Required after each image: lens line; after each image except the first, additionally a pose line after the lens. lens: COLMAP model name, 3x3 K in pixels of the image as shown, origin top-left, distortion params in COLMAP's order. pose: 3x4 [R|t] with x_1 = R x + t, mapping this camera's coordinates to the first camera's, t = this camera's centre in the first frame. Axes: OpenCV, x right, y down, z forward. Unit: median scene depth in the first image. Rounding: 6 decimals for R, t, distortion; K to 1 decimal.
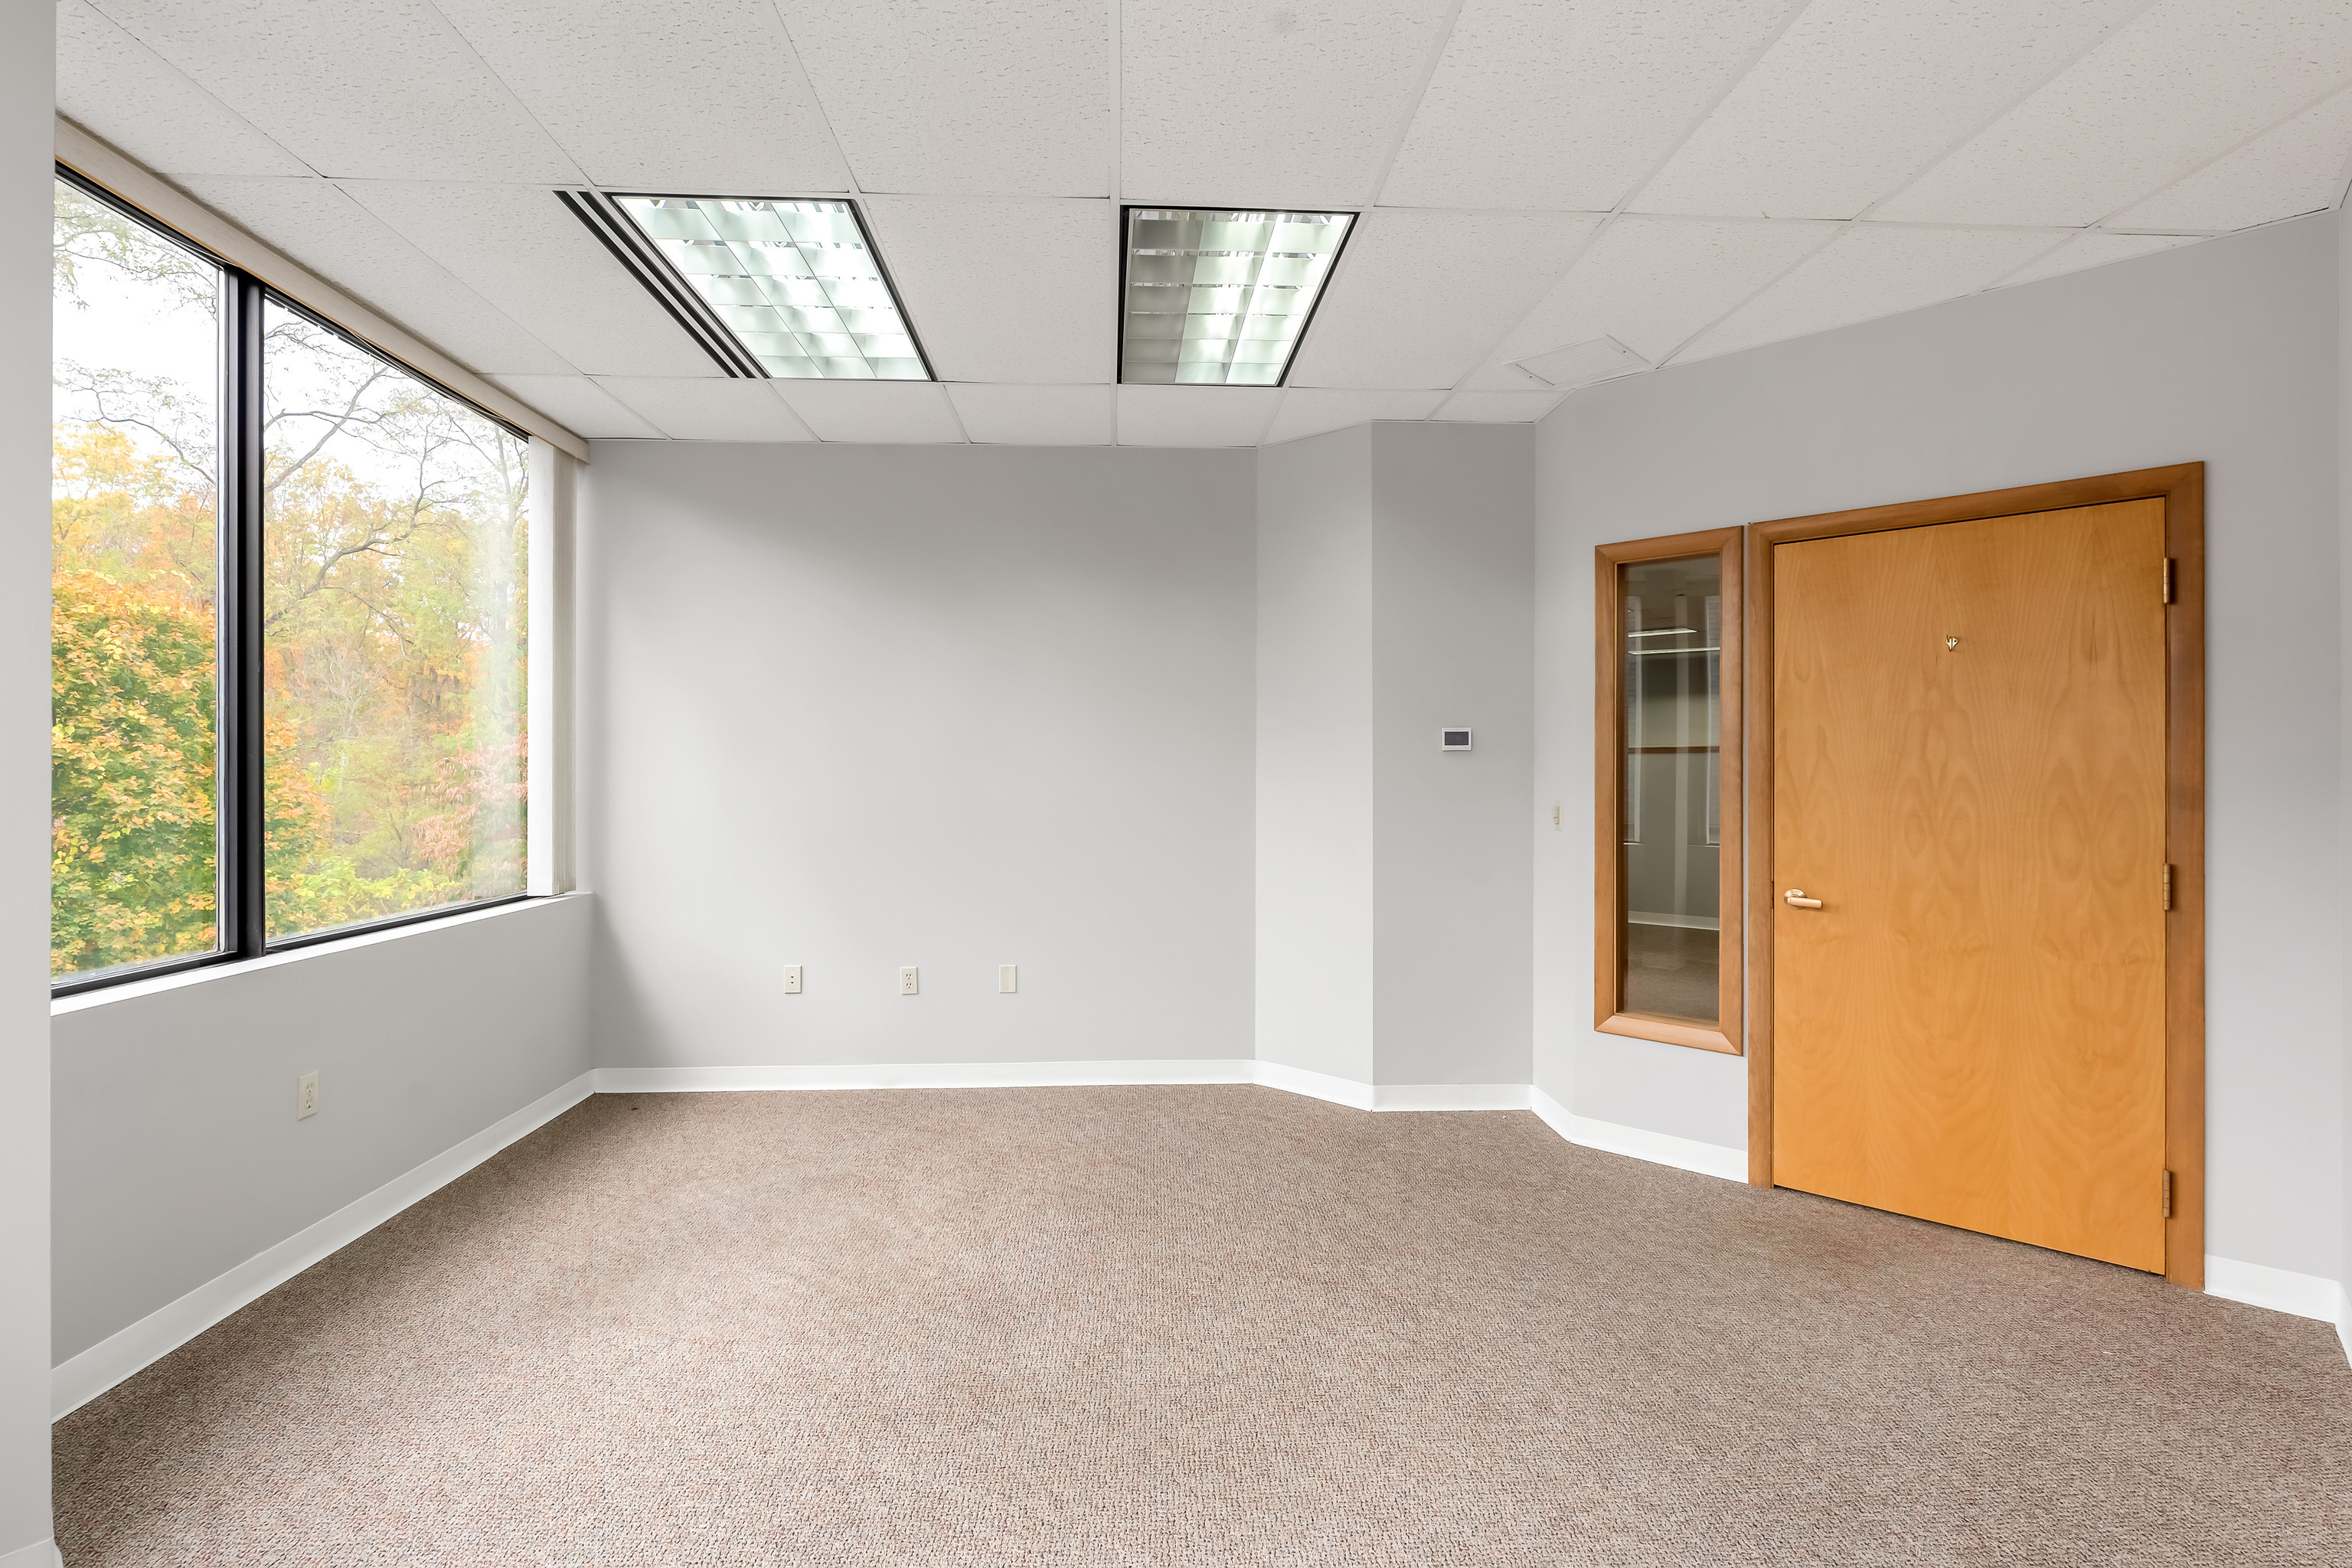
lens RADIAL K [[1100.1, 0, 1148.1], [0, 1100.1, 774.3], [0, 0, 1]] dist [0.001935, 0.000413]
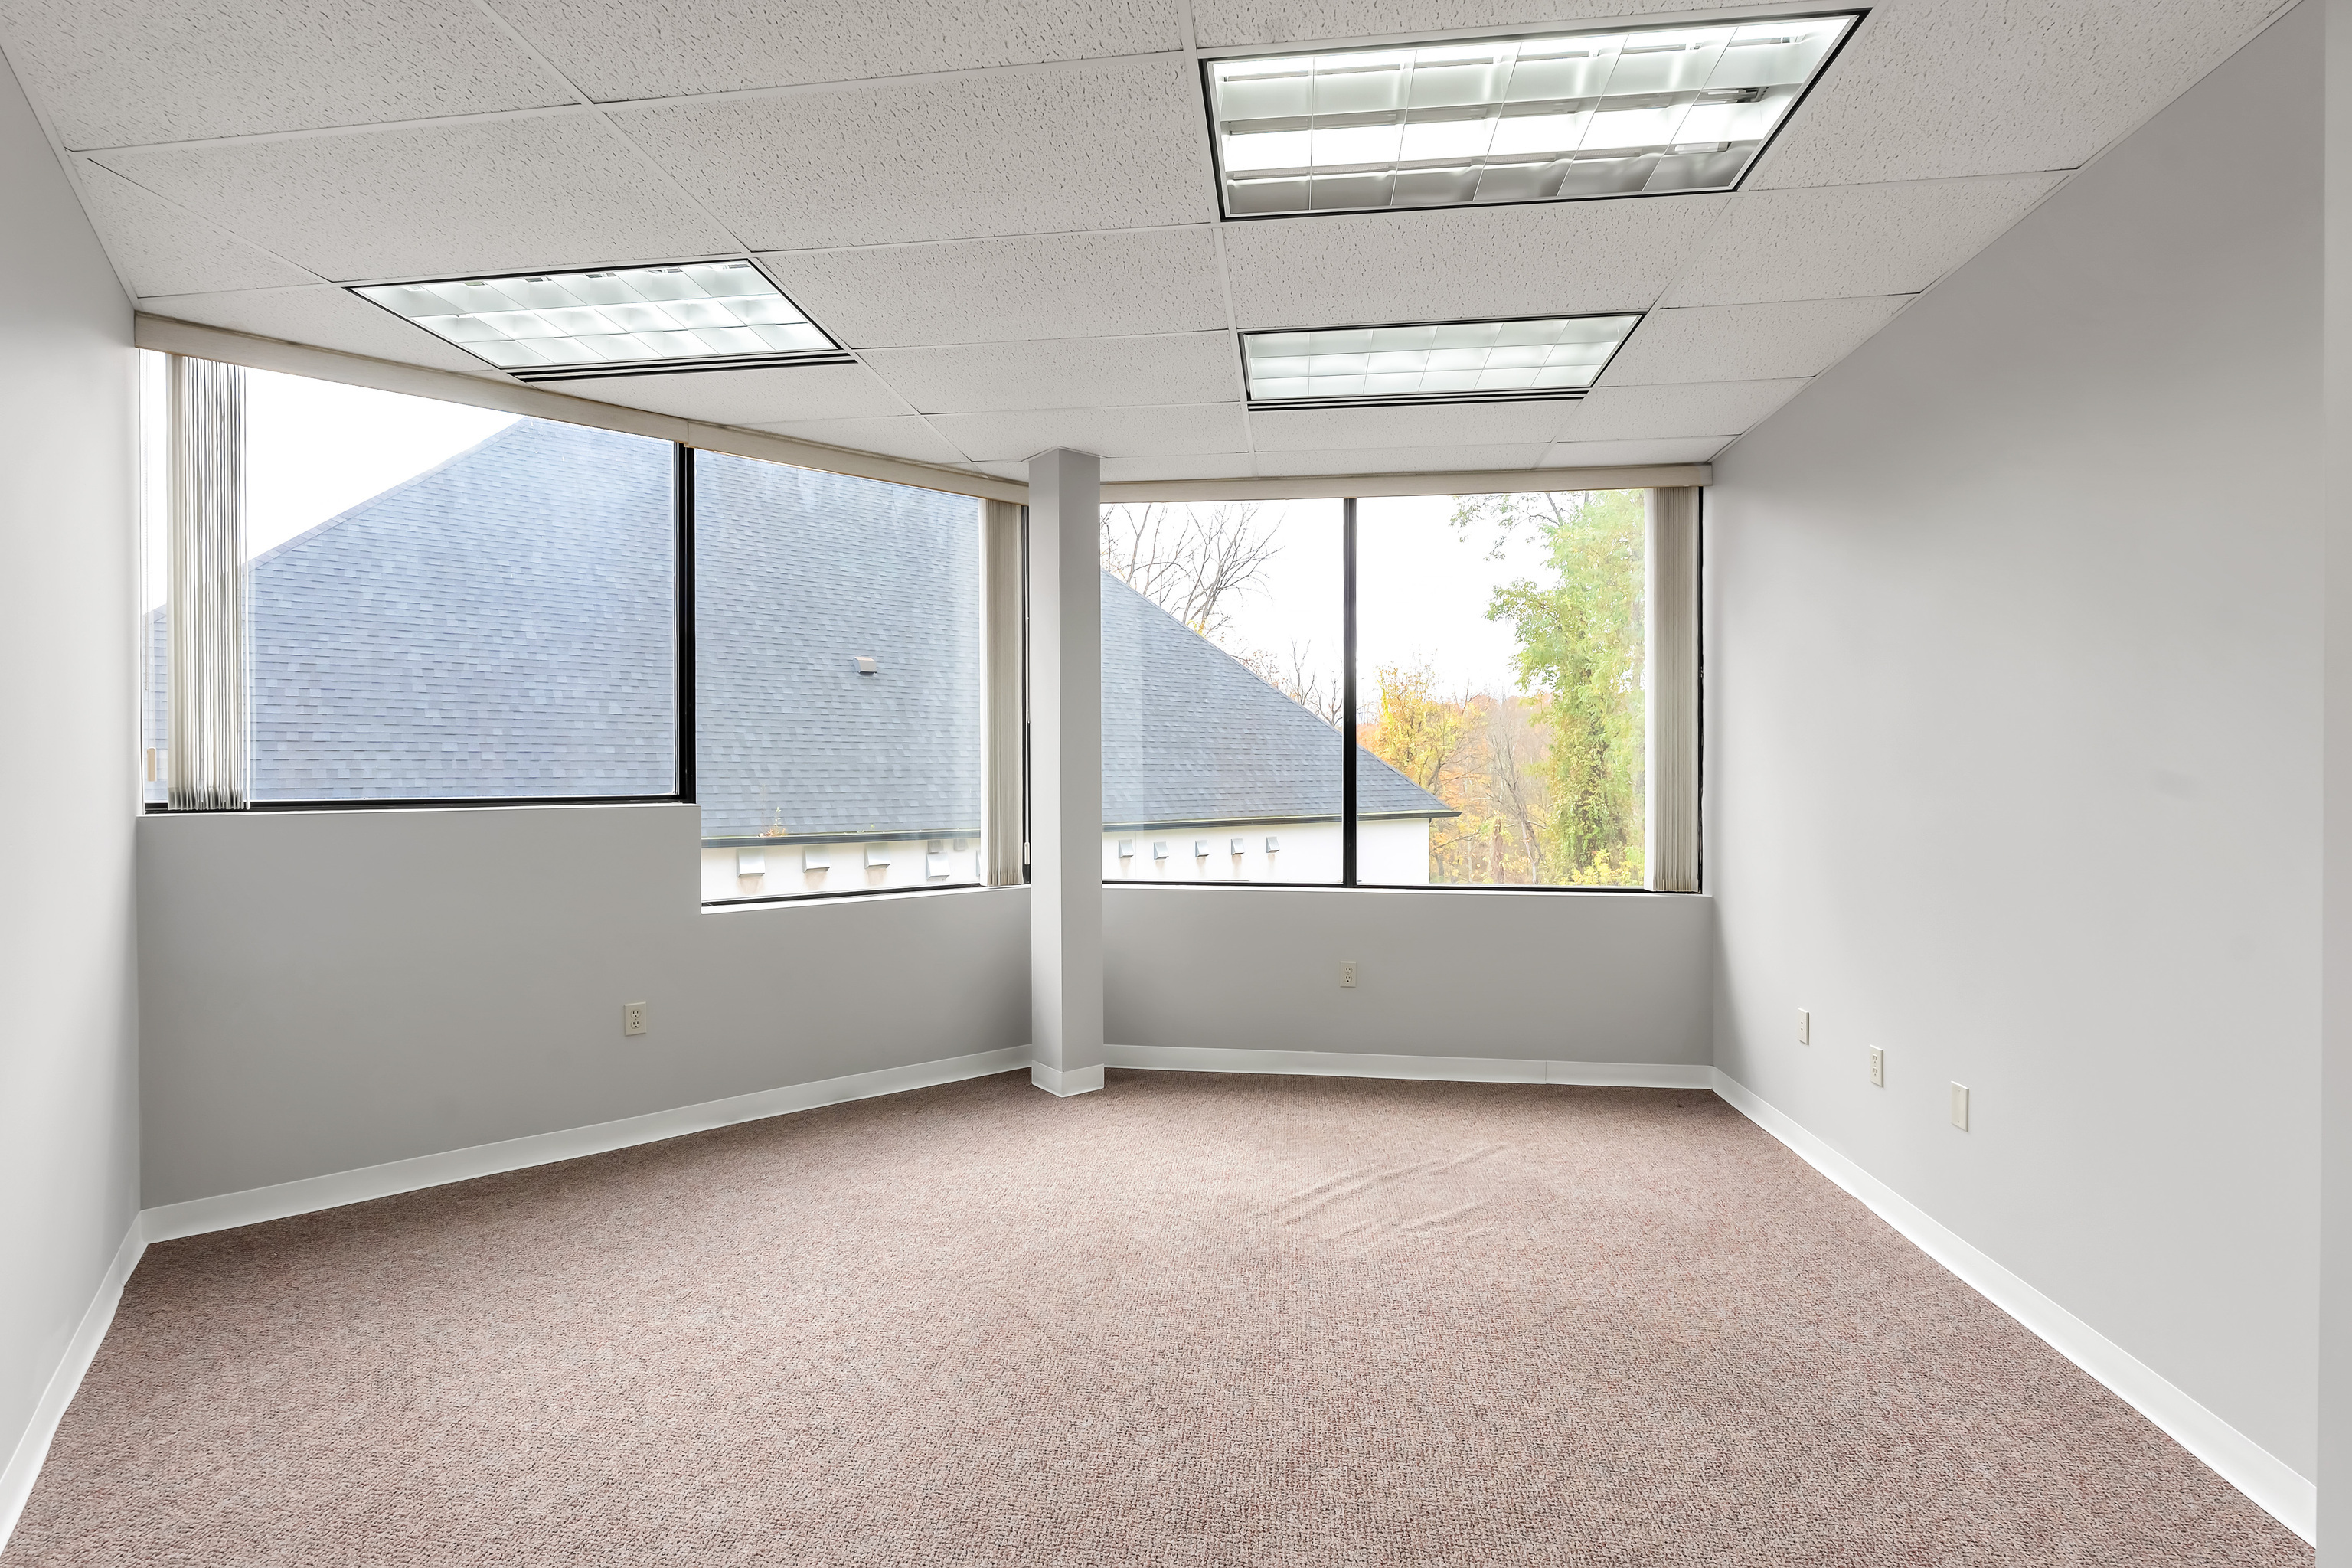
lens RADIAL K [[1052.9, 0, 1176.0], [0, 1052.9, 784.0], [0, 0, 1]] dist [-0.002022, -0.000596]
pose [[-0.167016, 0.004112, -0.985946, 0.740215], [-0.004271, 0.999979, 0.004894, -0.002313], [0.985945, 0.005028, -0.166994, 0.880008]]
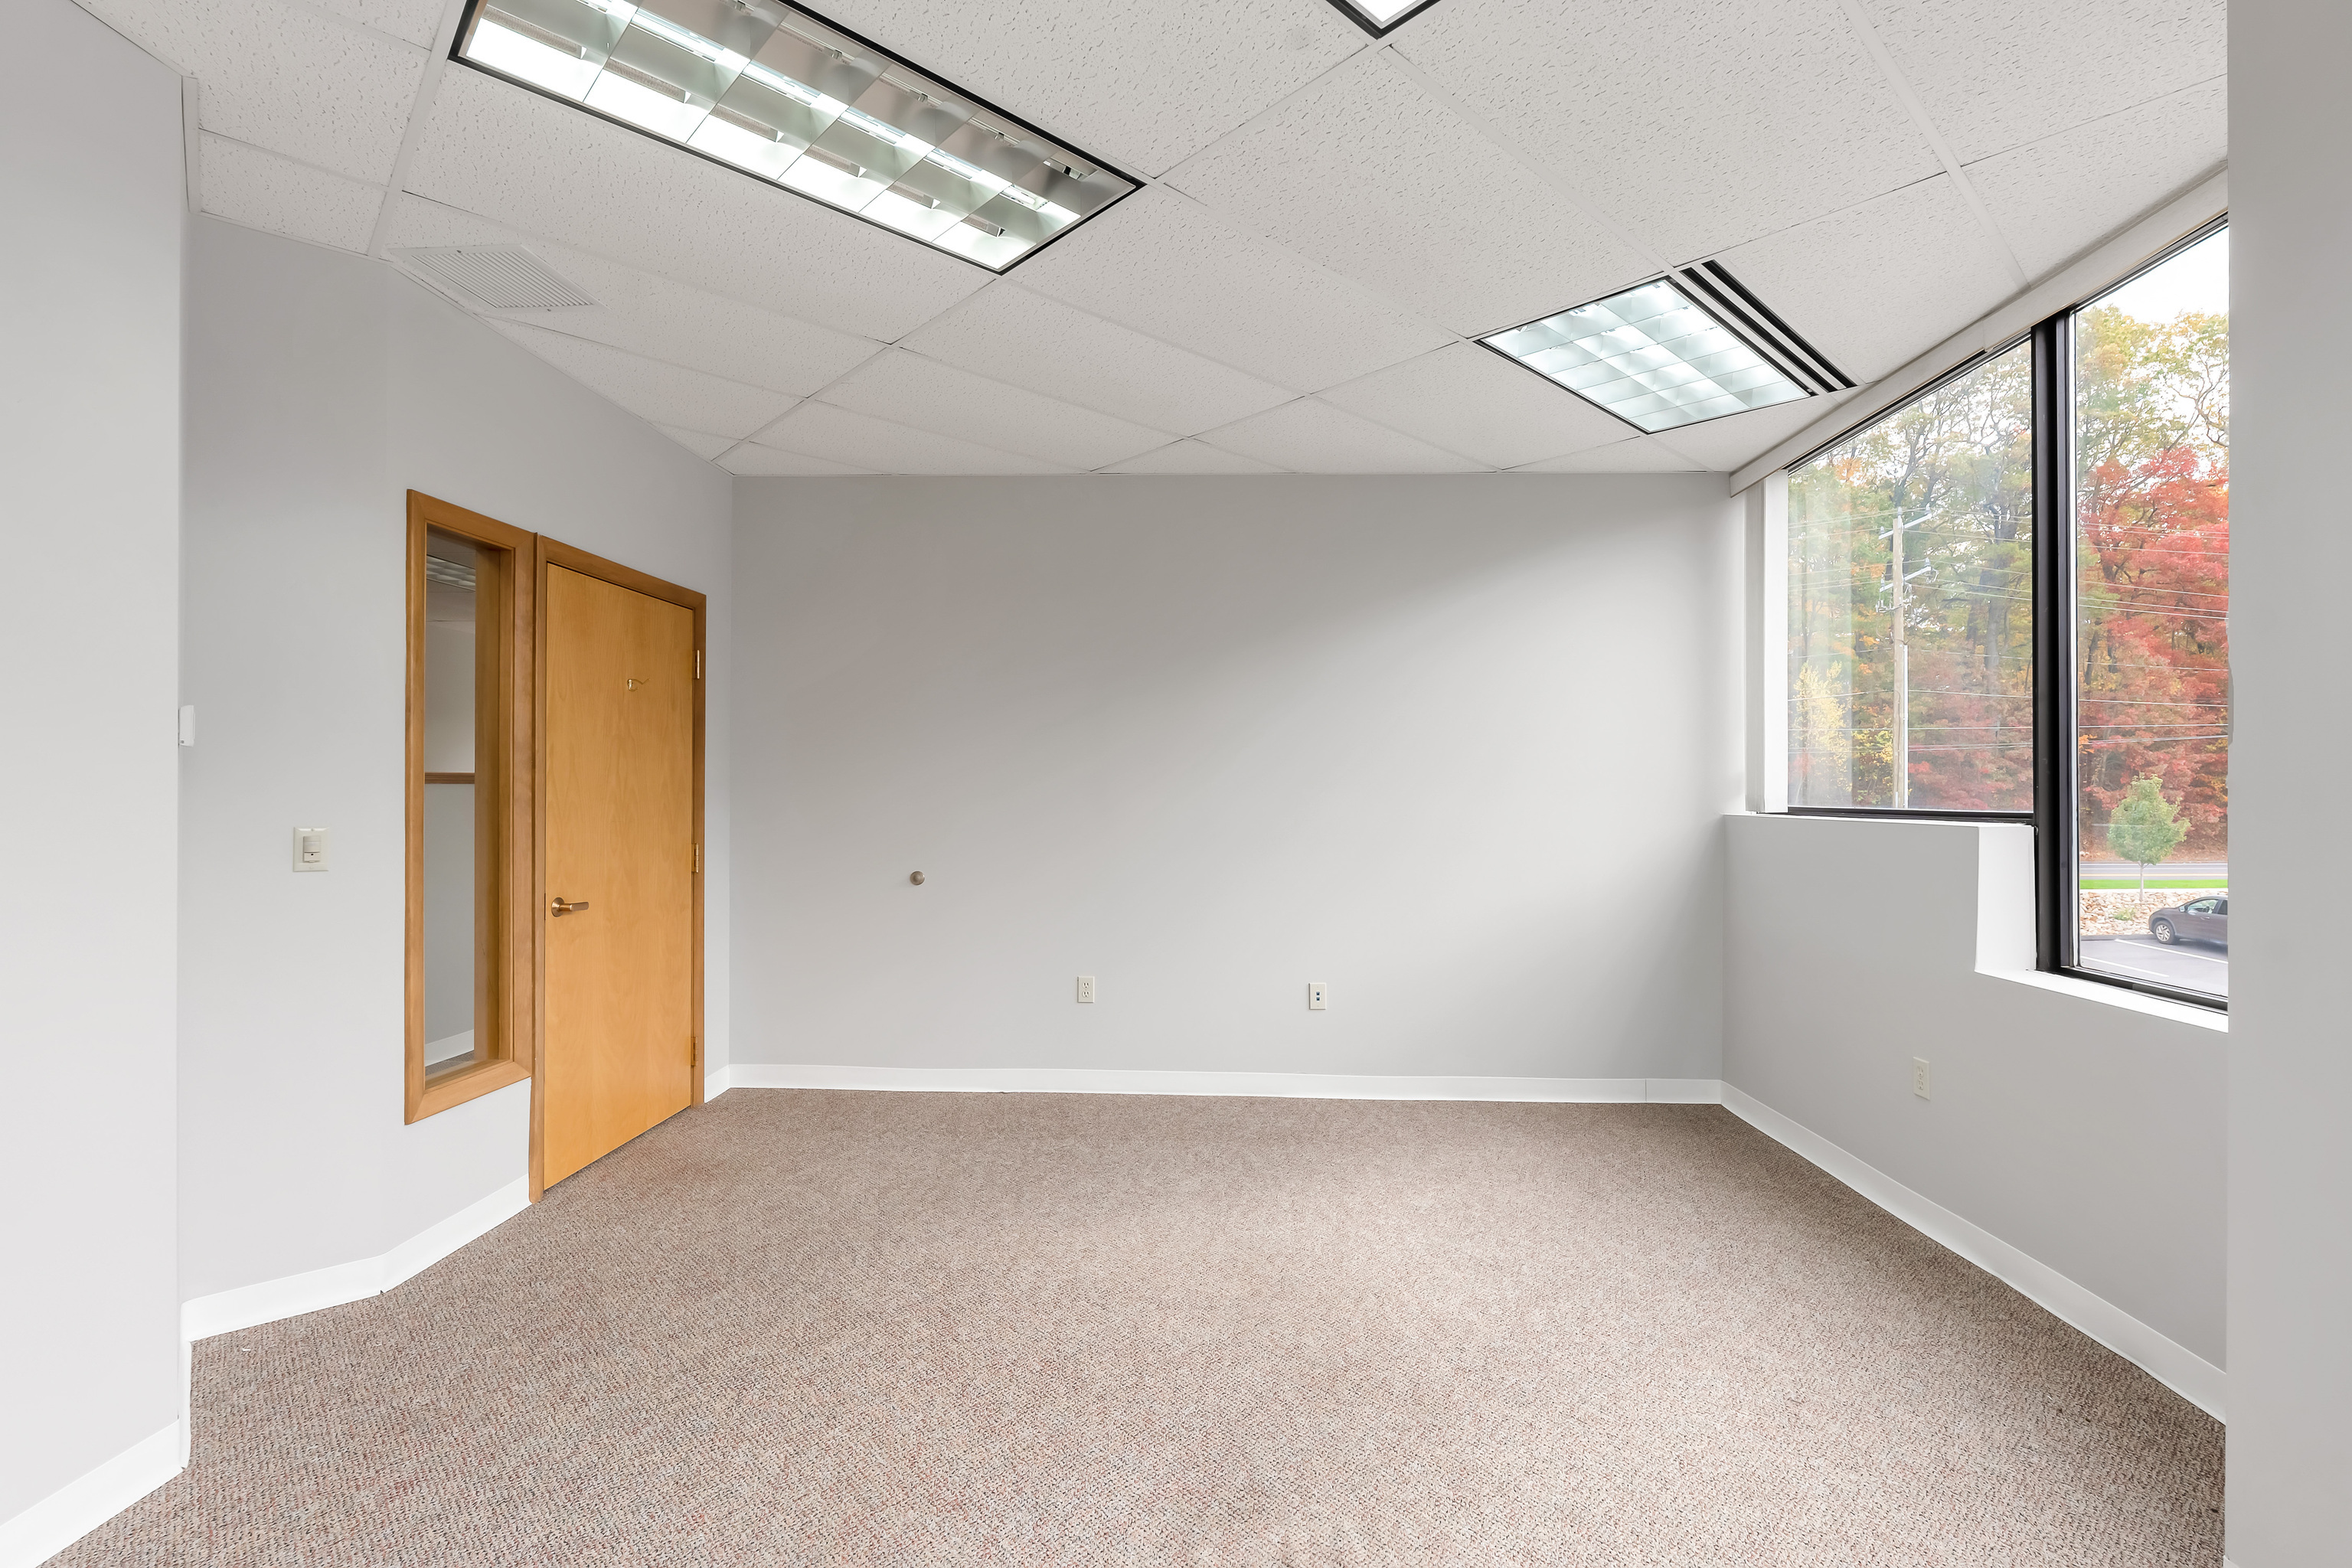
lens RADIAL K [[1020.6, 0, 1212.9], [0, 1020.6, 778.7], [0, 0, 1]] dist [-0.000297, -0.000081]
pose [[-0.664637, 0.003484, 0.747158, -0.562667], [0.000028, 0.999989, -0.004637, -0.003496], [-0.747166, -0.003061, -0.664630, 1.203631]]
